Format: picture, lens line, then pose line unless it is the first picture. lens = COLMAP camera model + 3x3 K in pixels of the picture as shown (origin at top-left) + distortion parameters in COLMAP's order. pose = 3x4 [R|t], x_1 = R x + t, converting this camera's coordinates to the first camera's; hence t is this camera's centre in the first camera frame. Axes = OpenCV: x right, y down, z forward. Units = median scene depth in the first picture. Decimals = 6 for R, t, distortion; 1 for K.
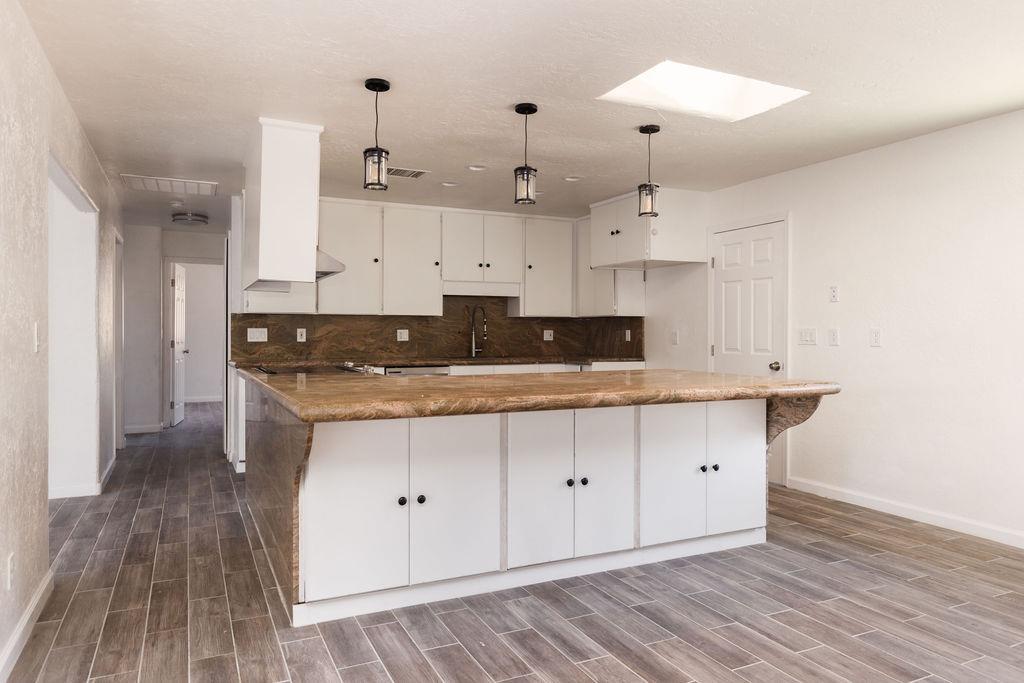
lens RADIAL K [[675.2, 0, 516.4], [0, 675.2, 336.9], [0, 0, 1]] dist [-0.000642, 0.000040]
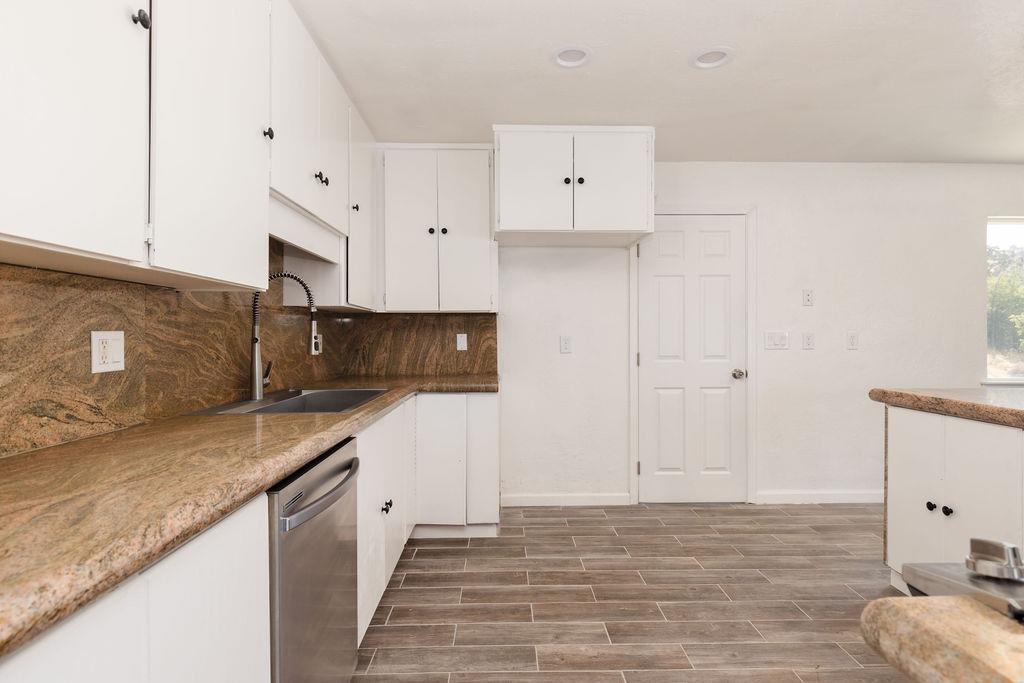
lens RADIAL K [[512.0, 0, 508.7], [0, 512.0, 339.1], [0, 0, 1]] dist [-0.007556, 0.003162]
pose [[0.424700, -0.007464, 0.905303, -0.286533], [0.008224, 0.999957, 0.004386, -0.006851], [-0.905297, 0.005583, 0.424743, 0.764068]]
